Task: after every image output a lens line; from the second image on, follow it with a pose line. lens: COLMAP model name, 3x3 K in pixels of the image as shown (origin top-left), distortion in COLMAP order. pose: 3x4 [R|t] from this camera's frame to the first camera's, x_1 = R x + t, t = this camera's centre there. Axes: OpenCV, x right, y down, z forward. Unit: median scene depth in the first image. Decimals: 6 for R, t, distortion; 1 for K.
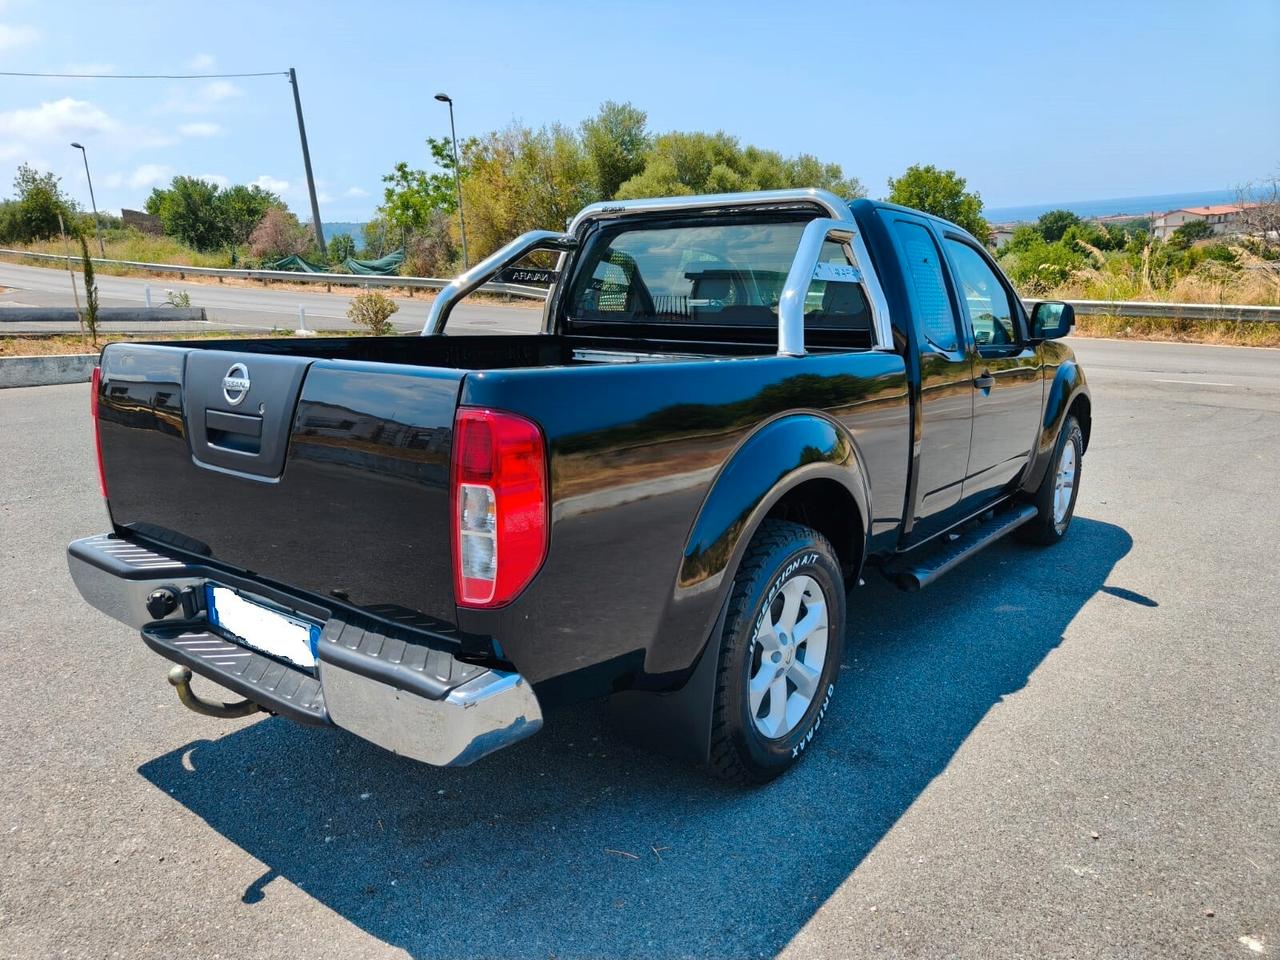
lens RADIAL K [[908.5, 0, 642.1], [0, 908.5, 482.6], [0, 0, 1]] dist [0.002881, 0.002008]
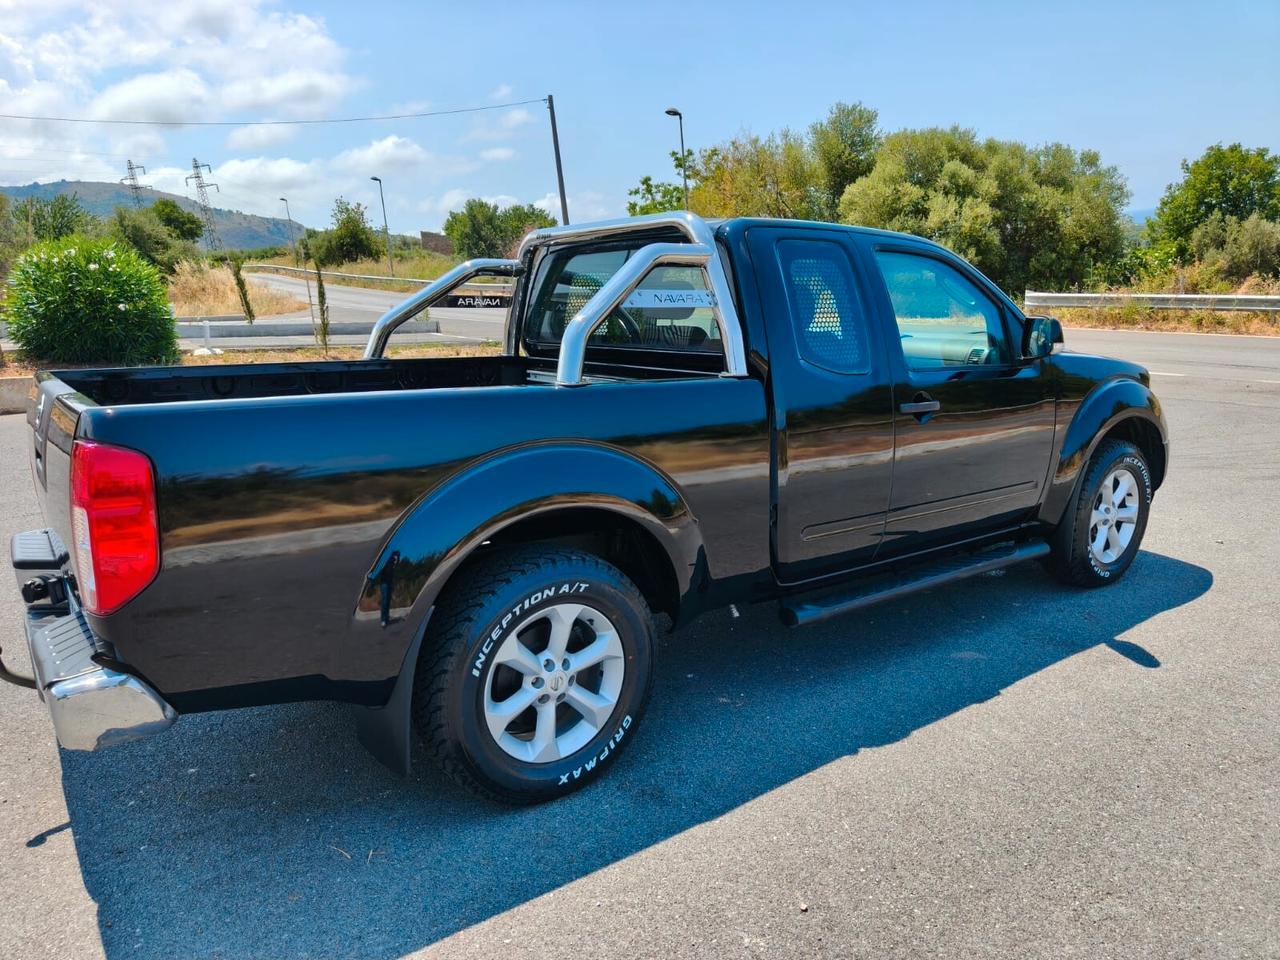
lens RADIAL K [[910.8, 0, 640.0], [0, 910.8, 480.0], [0, 0, 1]] dist [-0.001004, 0.002731]
pose [[0.960172, 0.033371, -0.277411, 0.046746], [-0.035658, 0.999359, -0.003202, -0.003027], [0.277126, 0.012967, 0.960746, 0.004768]]
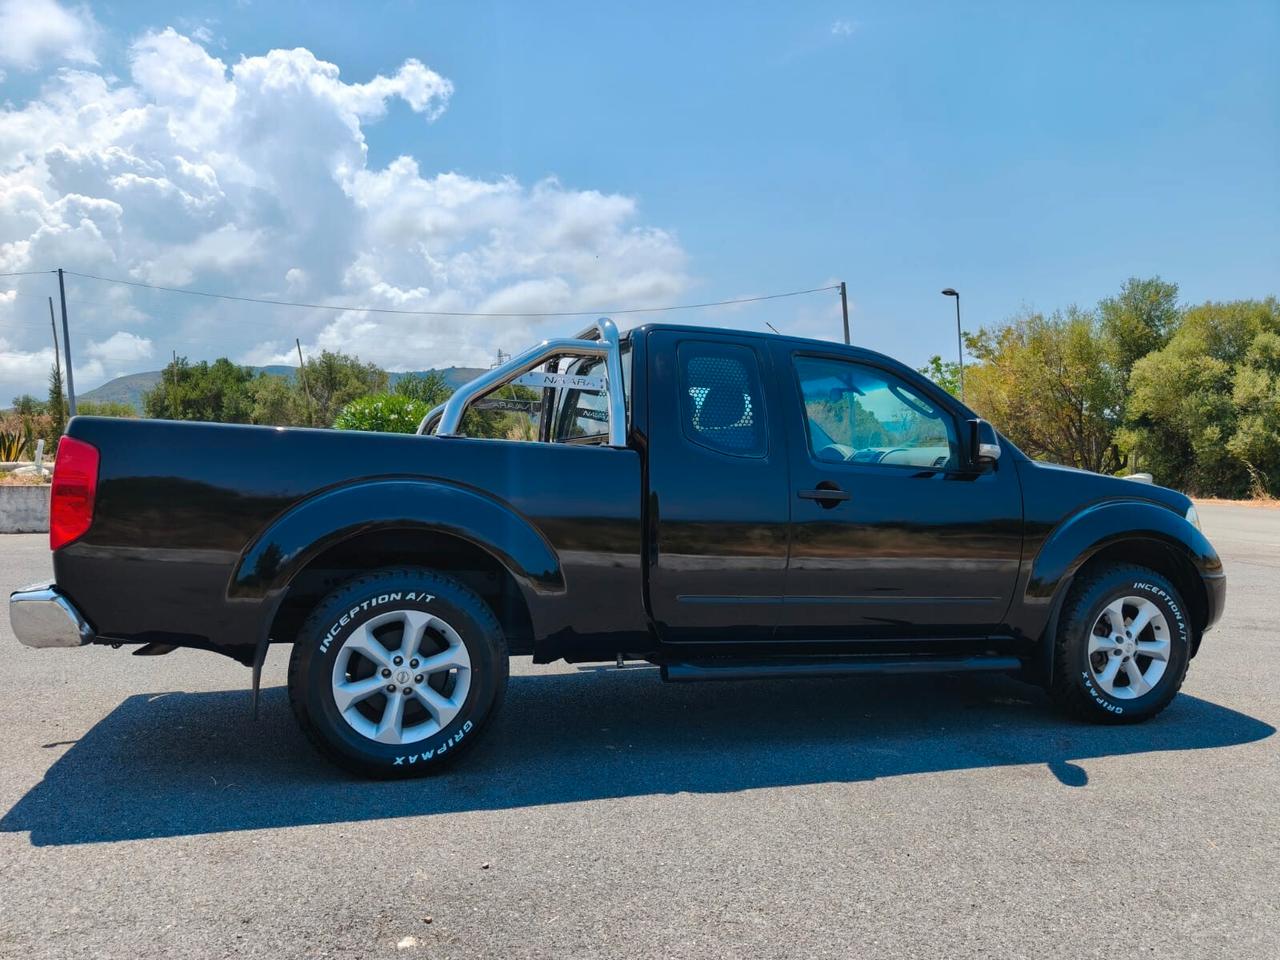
lens RADIAL K [[908.5, 0, 642.1], [0, 908.5, 482.6], [0, 0, 1]] dist [0.002881, 0.002008]
pose [[0.817806, 0.018241, -0.575204, 0.100360], [-0.136288, 0.977205, -0.162779, 0.008119], [0.559123, 0.211515, 0.801650, 0.013060]]
